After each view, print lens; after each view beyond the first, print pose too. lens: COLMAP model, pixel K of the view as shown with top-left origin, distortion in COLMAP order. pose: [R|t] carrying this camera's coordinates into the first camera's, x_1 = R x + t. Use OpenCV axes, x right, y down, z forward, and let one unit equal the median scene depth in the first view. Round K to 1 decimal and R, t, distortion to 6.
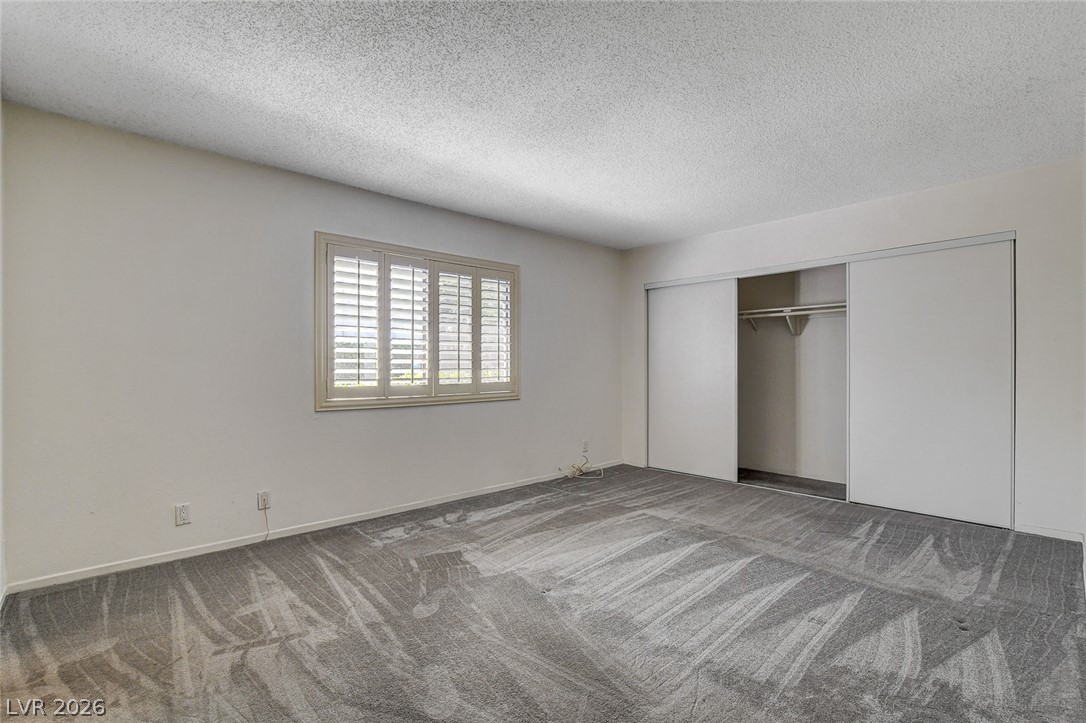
lens RADIAL K [[496.2, 0, 541.0], [0, 496.2, 363.9], [0, 0, 1]] dist [-0.016813, 0.000312]
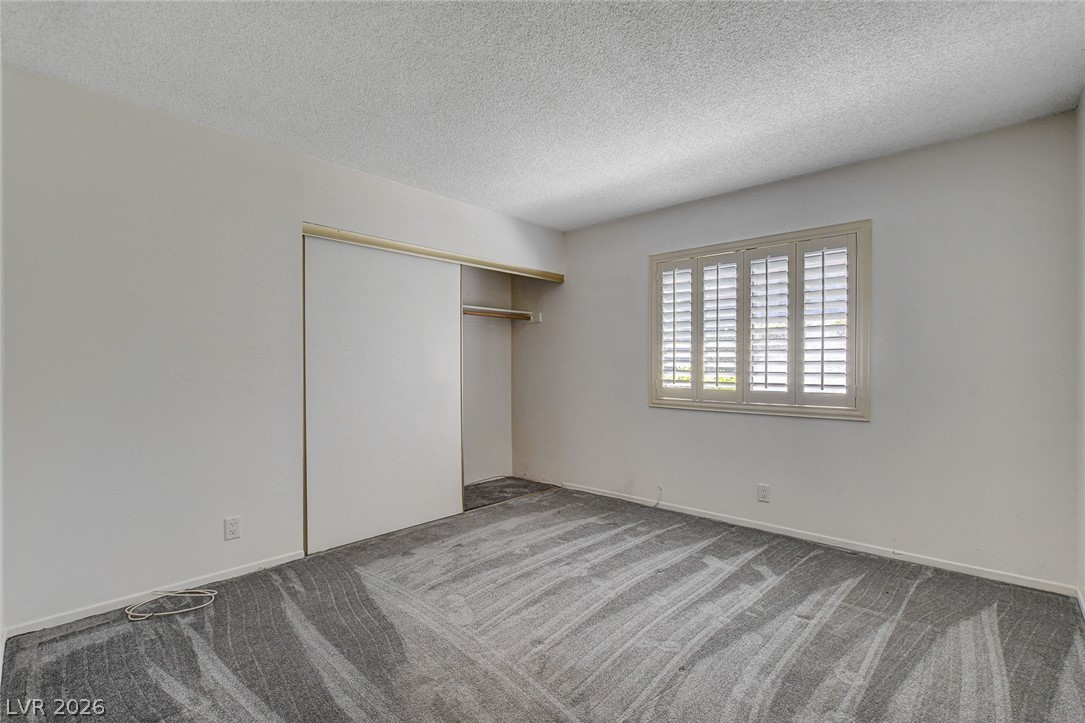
lens RADIAL K [[491.9, 0, 542.5], [0, 491.9, 361.5], [0, 0, 1]] dist [-0.016289, -0.000169]
pose [[0.077848, -0.008540, -0.996929, 0.615428], [-0.003428, 0.999955, -0.008834, -0.001073], [0.996959, 0.004105, 0.077815, 0.557485]]
